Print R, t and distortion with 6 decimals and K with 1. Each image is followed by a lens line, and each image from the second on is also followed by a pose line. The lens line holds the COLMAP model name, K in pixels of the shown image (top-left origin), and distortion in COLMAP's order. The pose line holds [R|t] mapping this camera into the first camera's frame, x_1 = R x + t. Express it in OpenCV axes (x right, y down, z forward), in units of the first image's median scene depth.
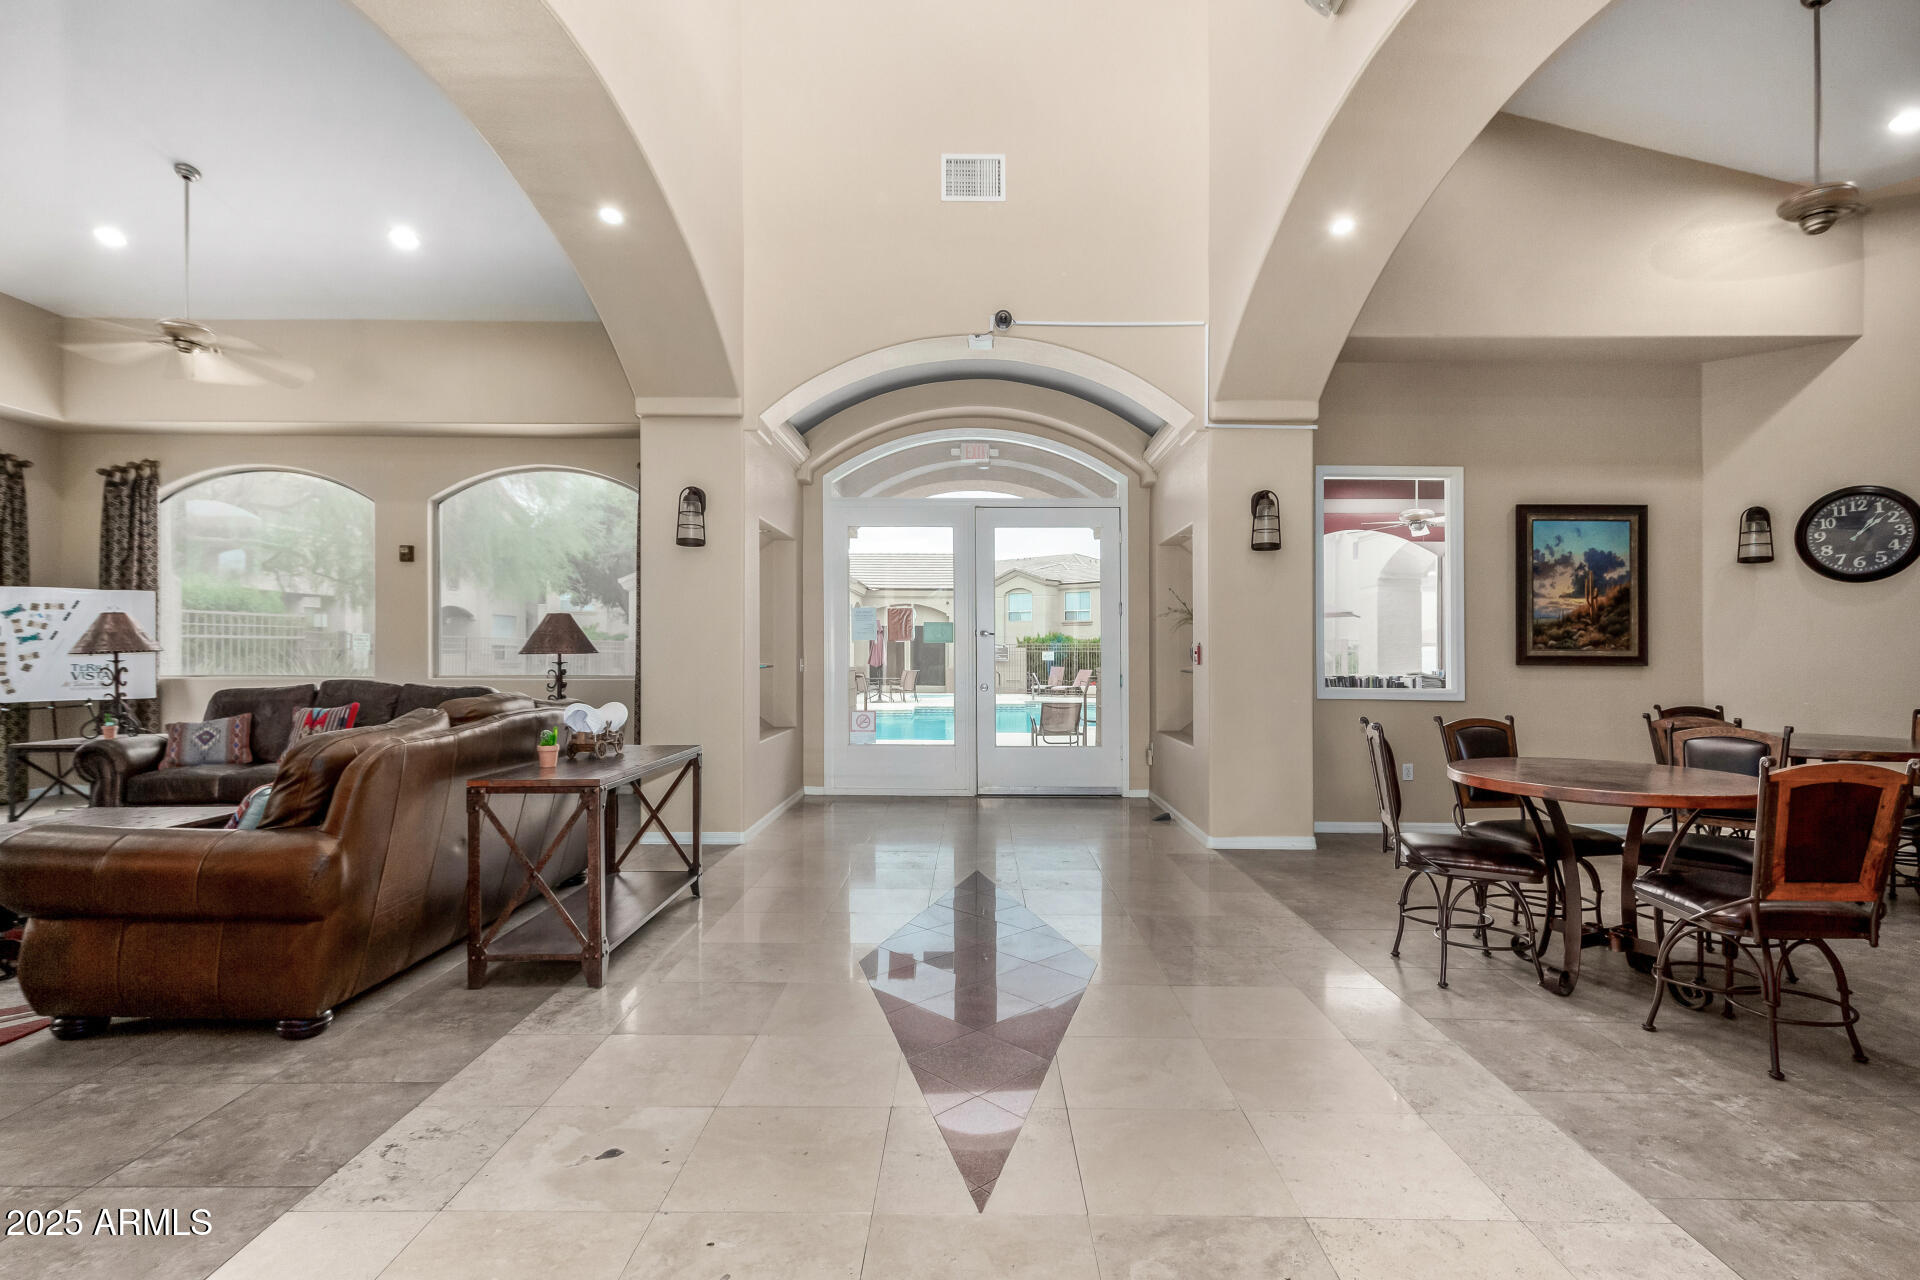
lens RADIAL K [[904.2, 0, 958.8], [0, 904.2, 647.6], [0, 0, 1]] dist [0.004734, 0.000535]
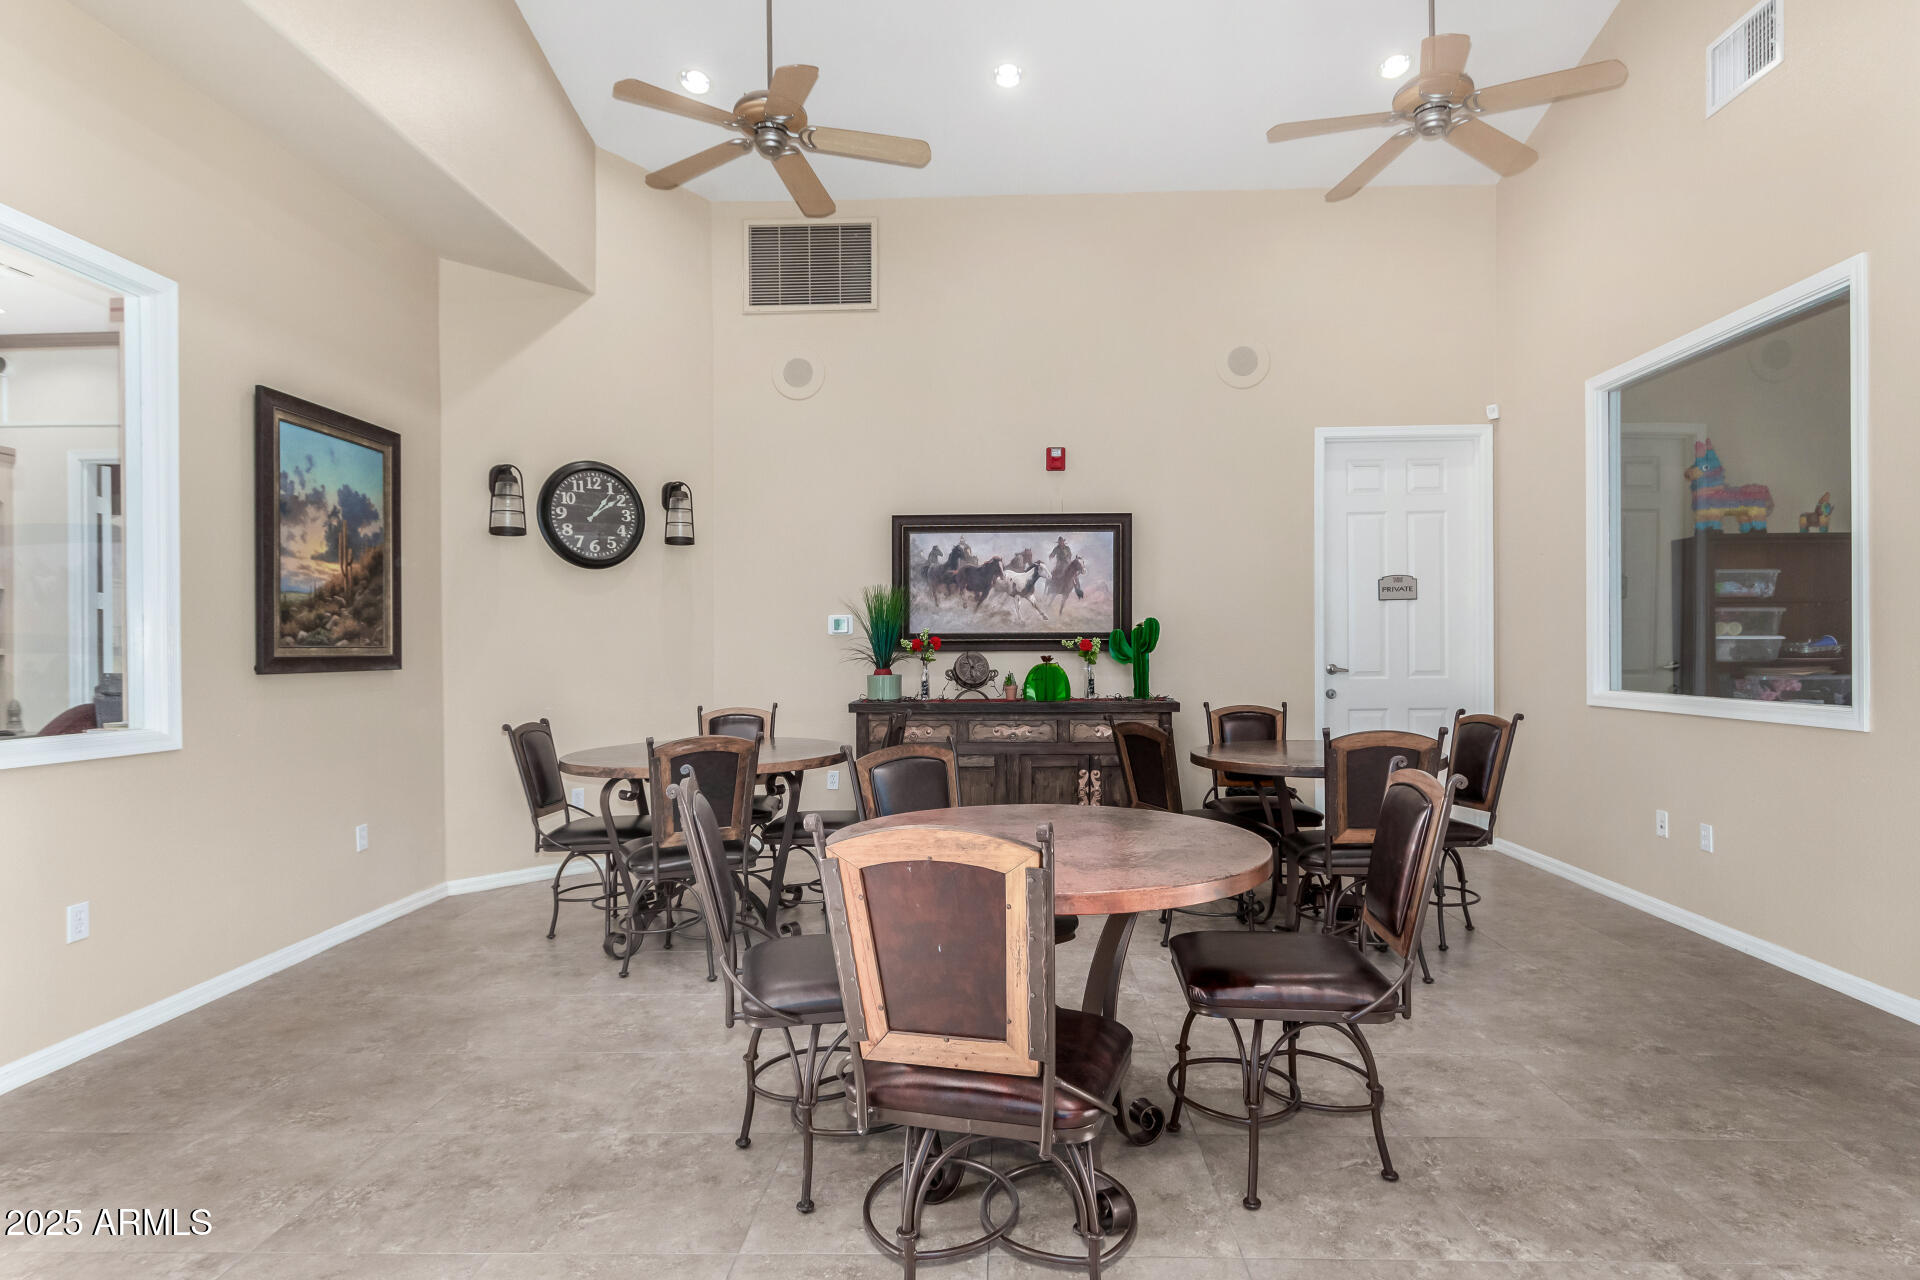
lens RADIAL K [[1010.0, 0, 965.5], [0, 1010.0, 633.7], [0, 0, 1]] dist [0.012209, 0.000306]
pose [[0.014152, 0.006687, 0.999877, 0.000346], [0.003476, 0.999971, -0.006737, -0.000069], [-0.999894, 0.003571, 0.014129, 0.560409]]
